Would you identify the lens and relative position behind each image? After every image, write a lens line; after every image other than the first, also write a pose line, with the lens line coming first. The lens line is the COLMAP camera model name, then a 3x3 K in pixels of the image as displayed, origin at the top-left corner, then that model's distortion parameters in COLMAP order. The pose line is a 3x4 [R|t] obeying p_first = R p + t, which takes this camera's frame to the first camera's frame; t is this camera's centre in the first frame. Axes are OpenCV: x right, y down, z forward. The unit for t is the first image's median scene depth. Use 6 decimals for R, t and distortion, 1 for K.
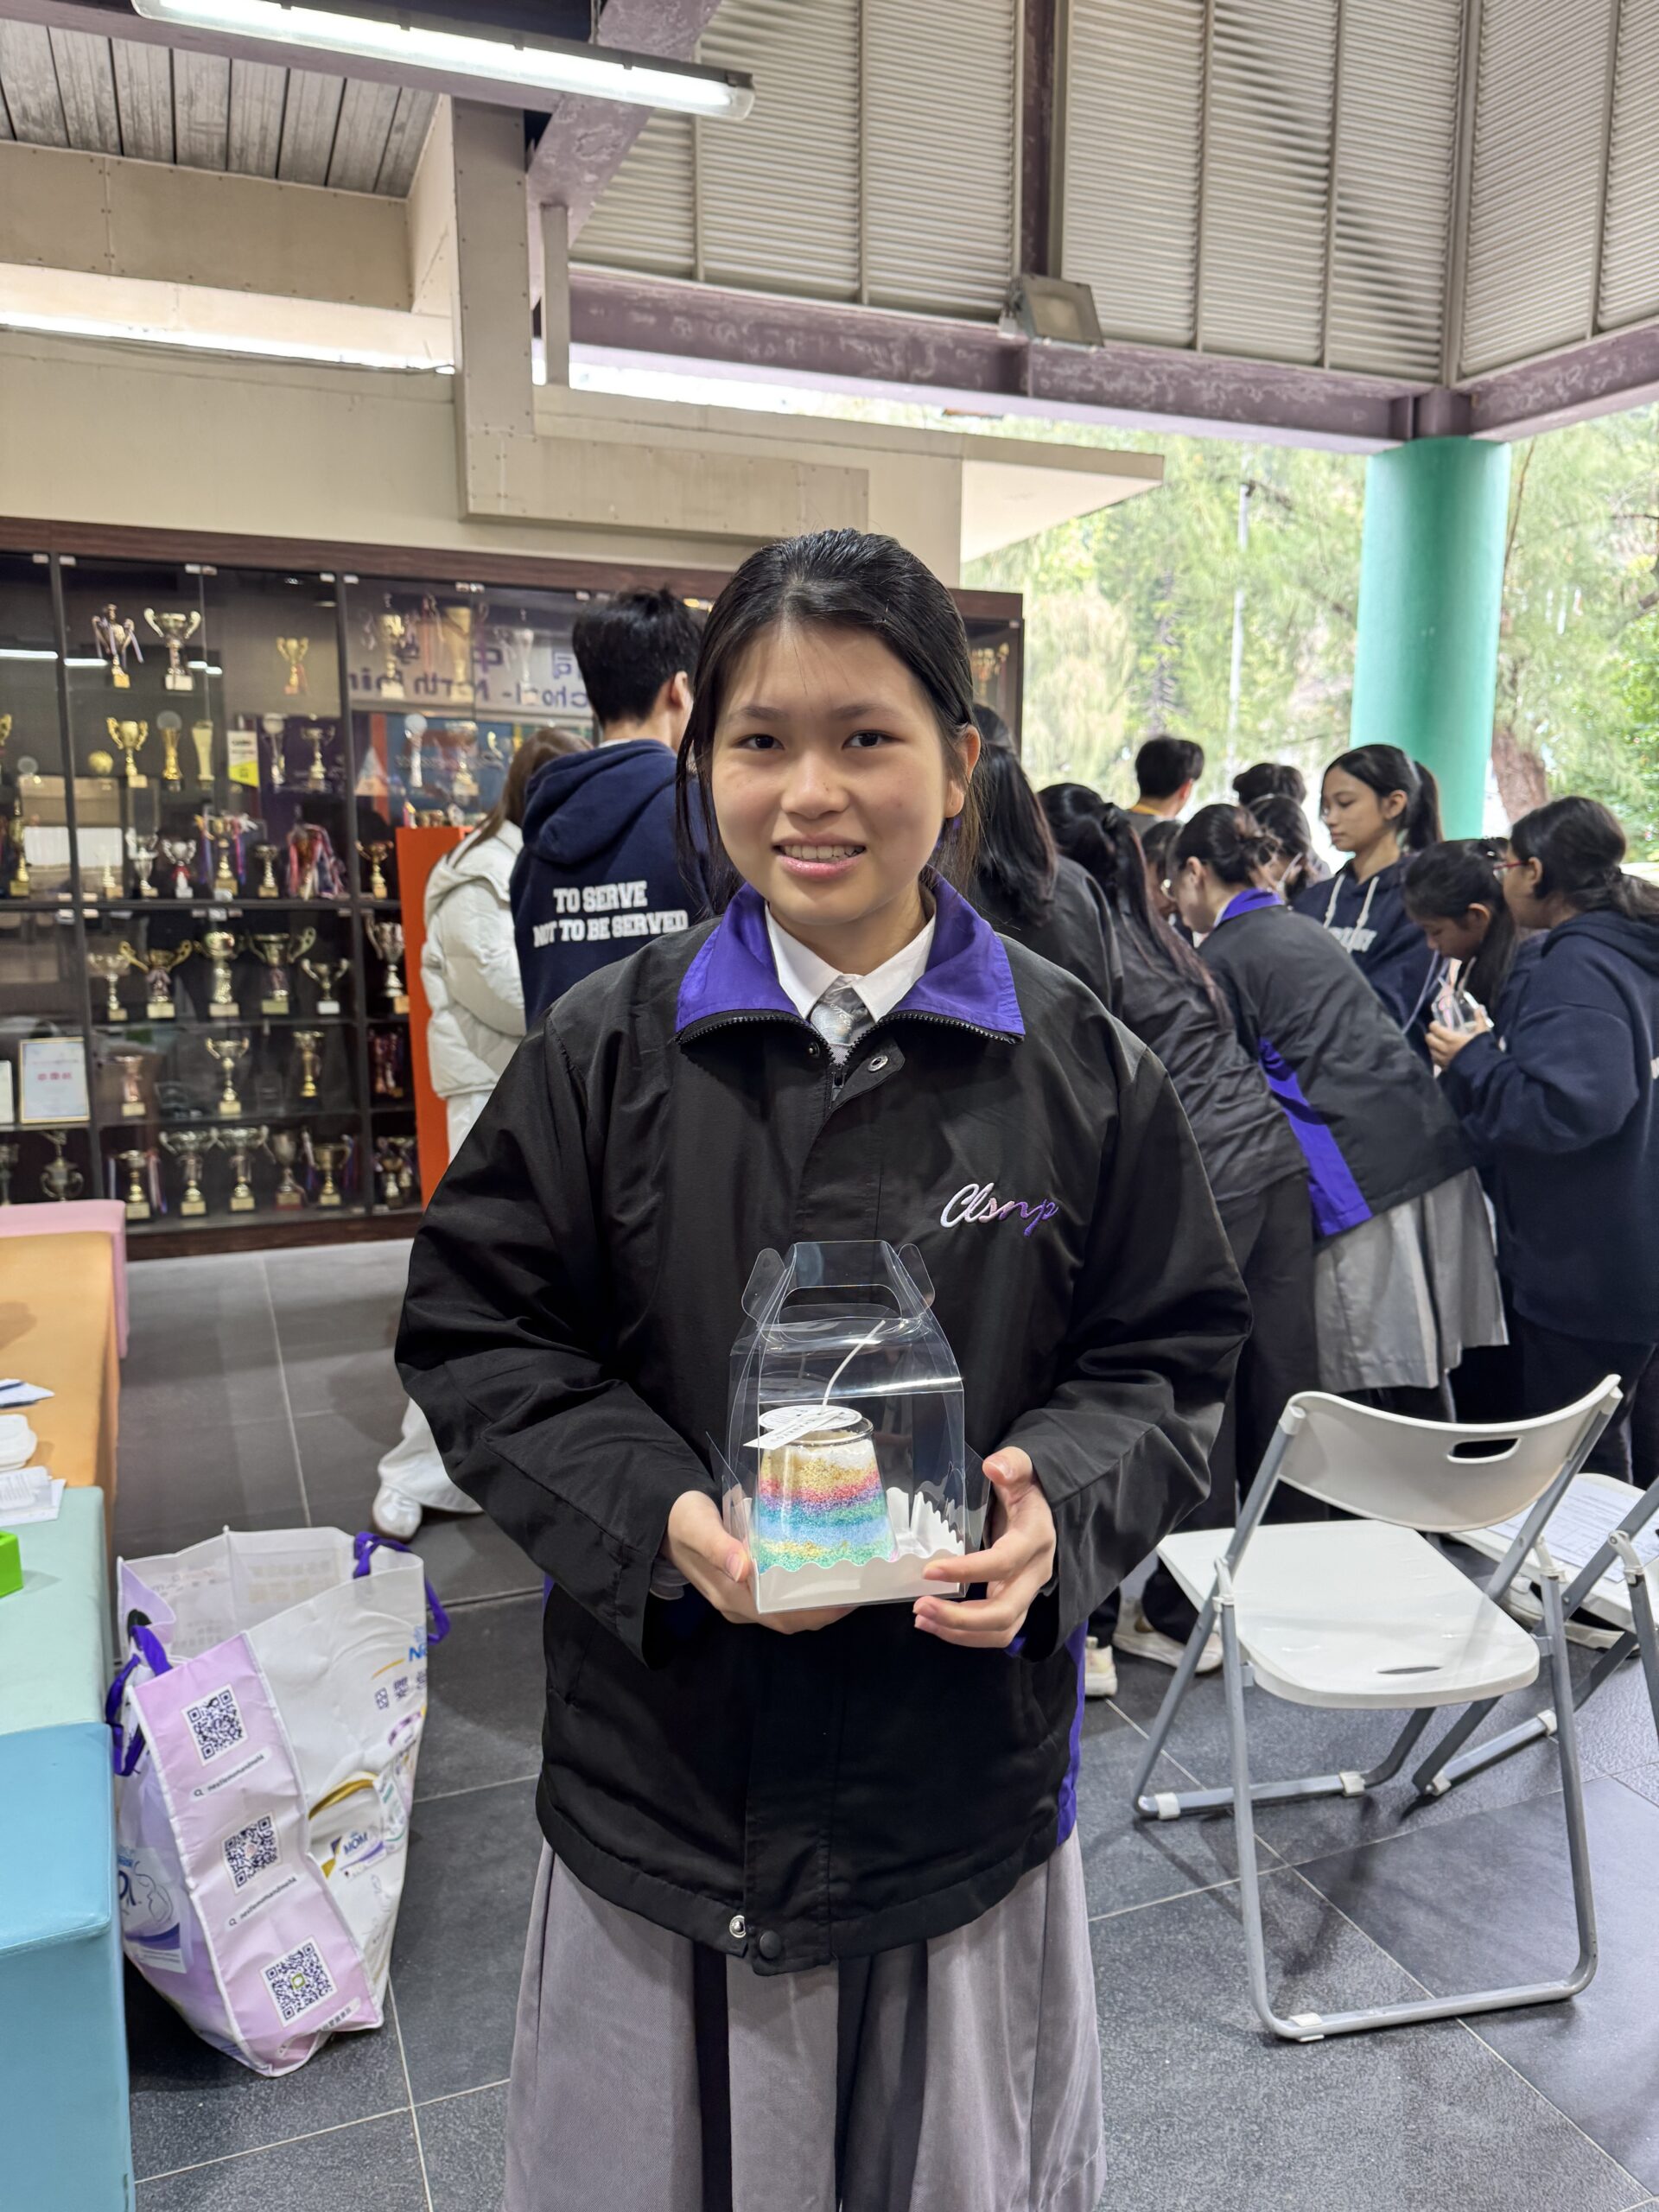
lens RADIAL K [[1568.9, 0, 817.0], [0, 1568.9, 1119.7], [0, 0, 1]] dist [0.022701, -0.025342]
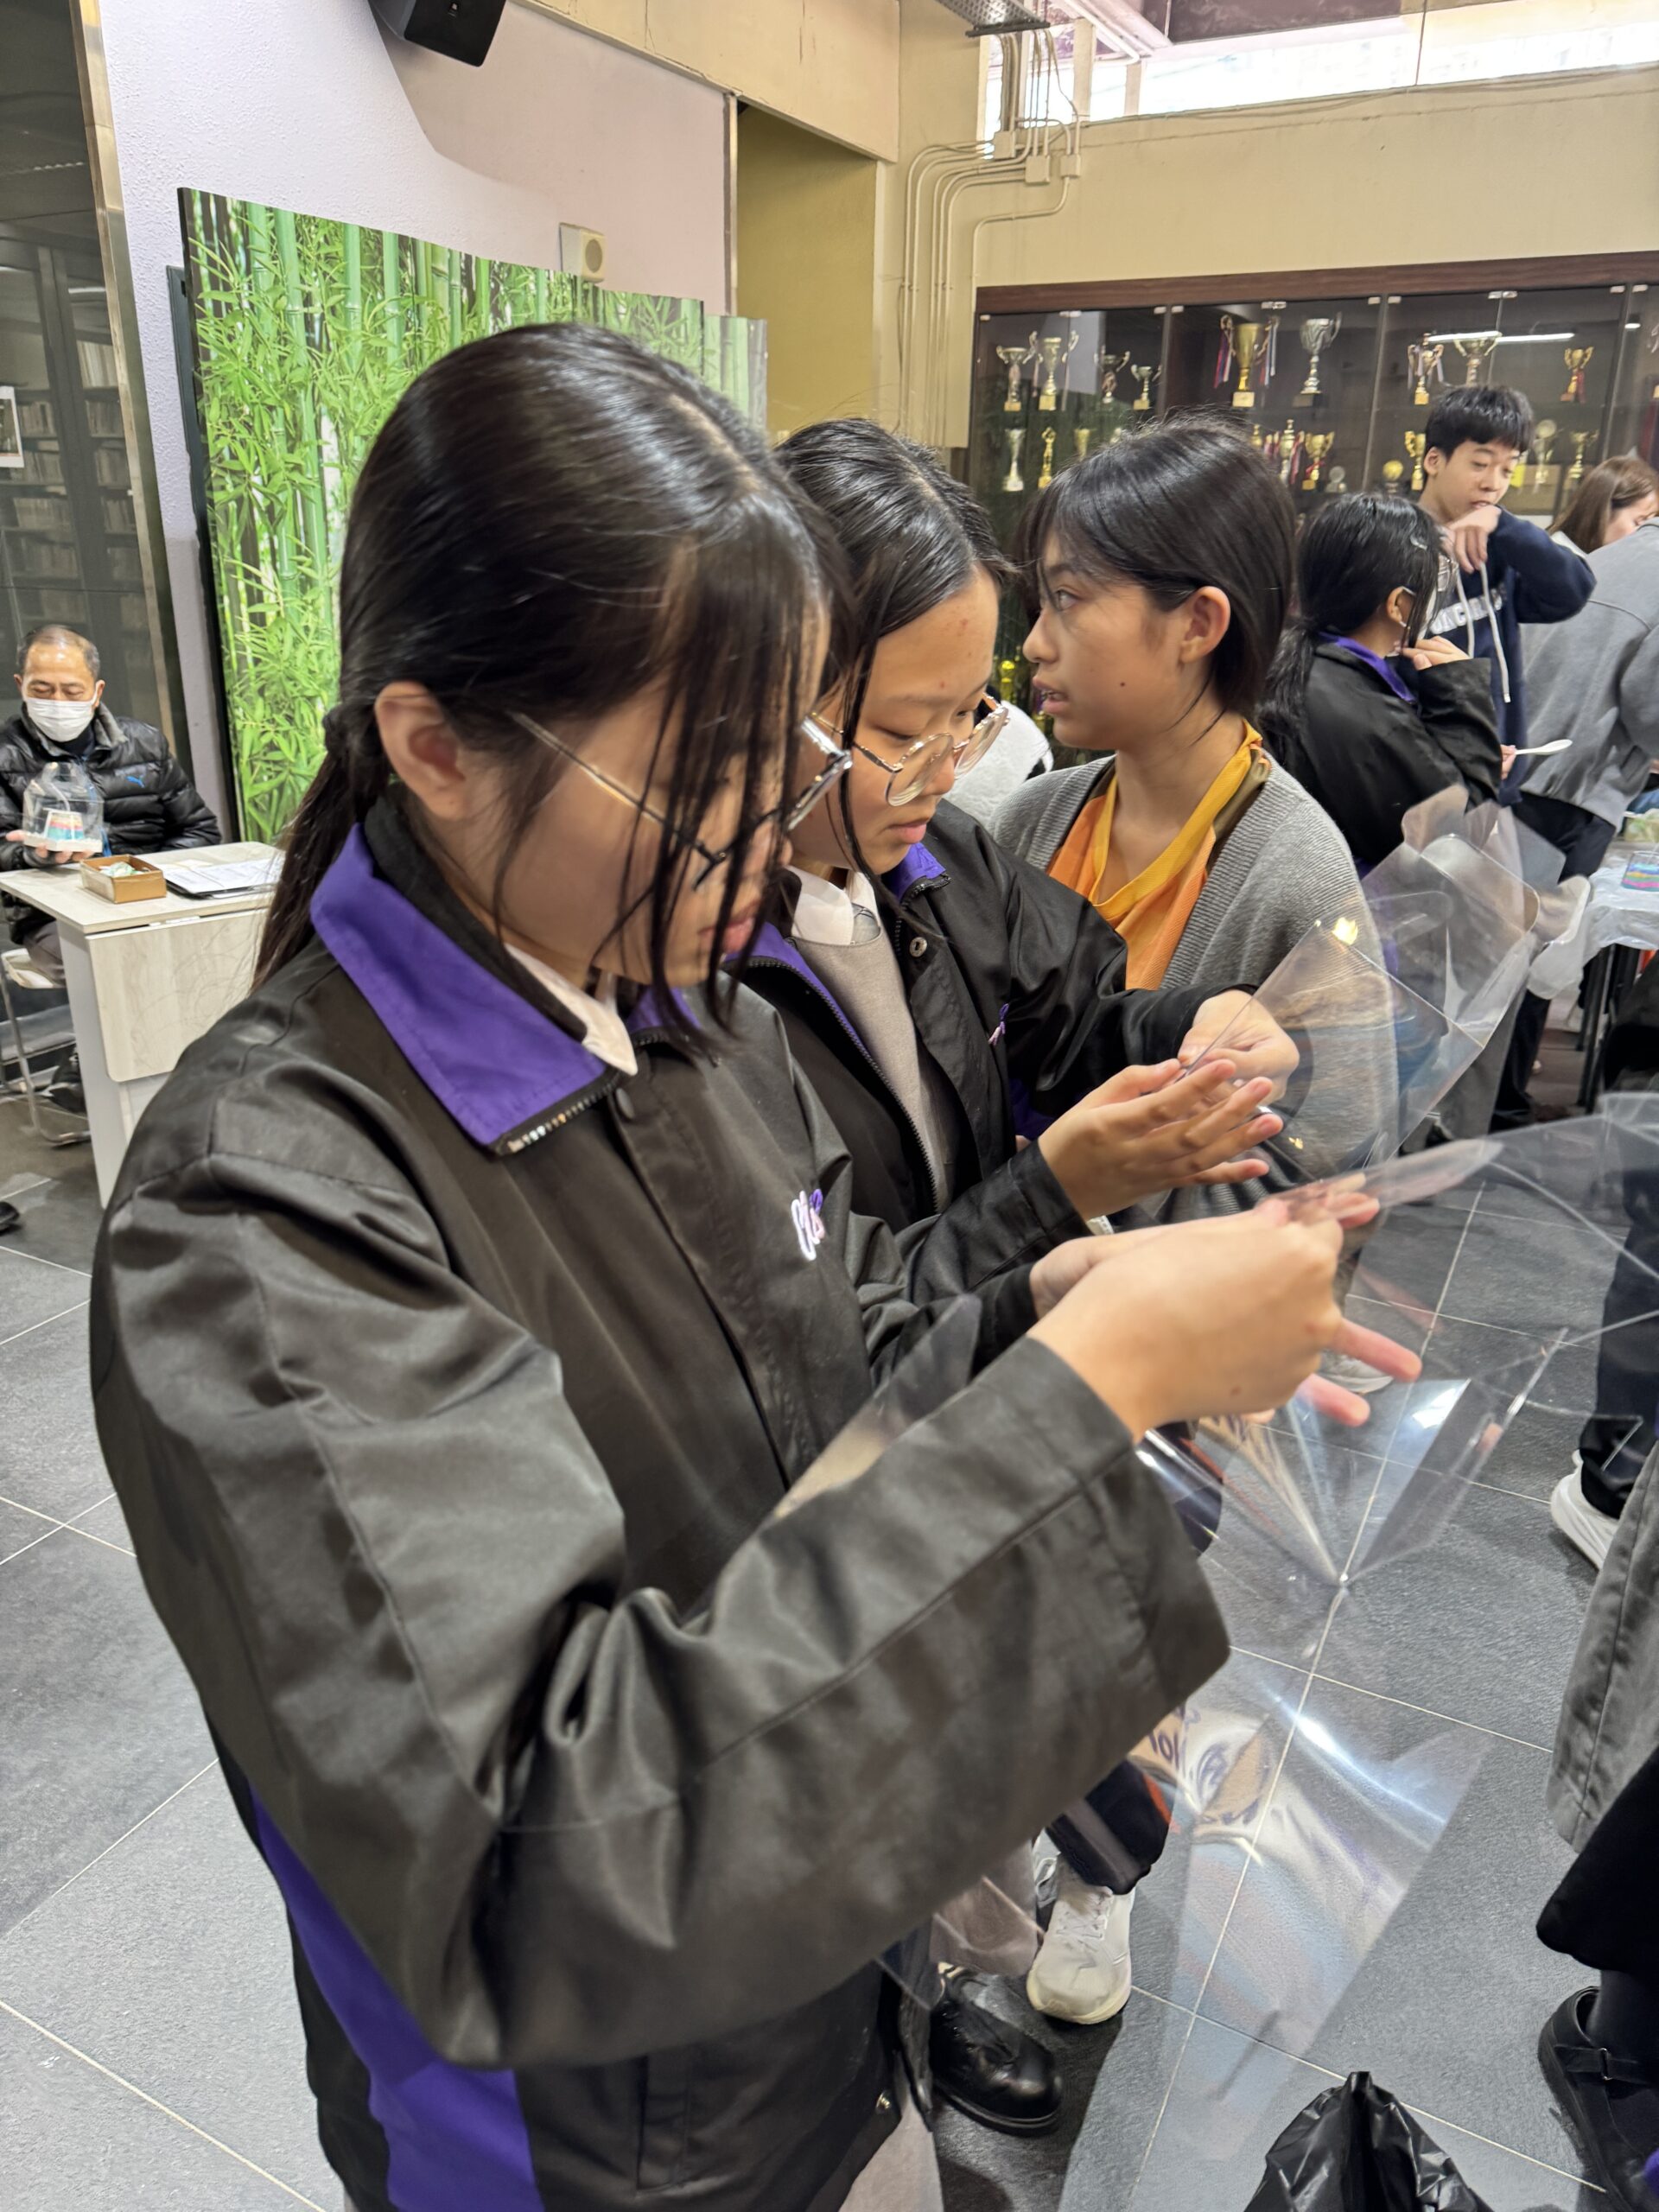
lens RADIAL K [[1568.9, 0, 825.3], [0, 1568.9, 1098.2], [0, 0, 1]] dist [0.022701, -0.025342]
pose [[0.652225, 0.264224, -0.710484, 0.246874], [-0.125897, 0.962024, 0.242196, 0.003401], [0.747497, -0.068519, 0.660722, -0.172337]]
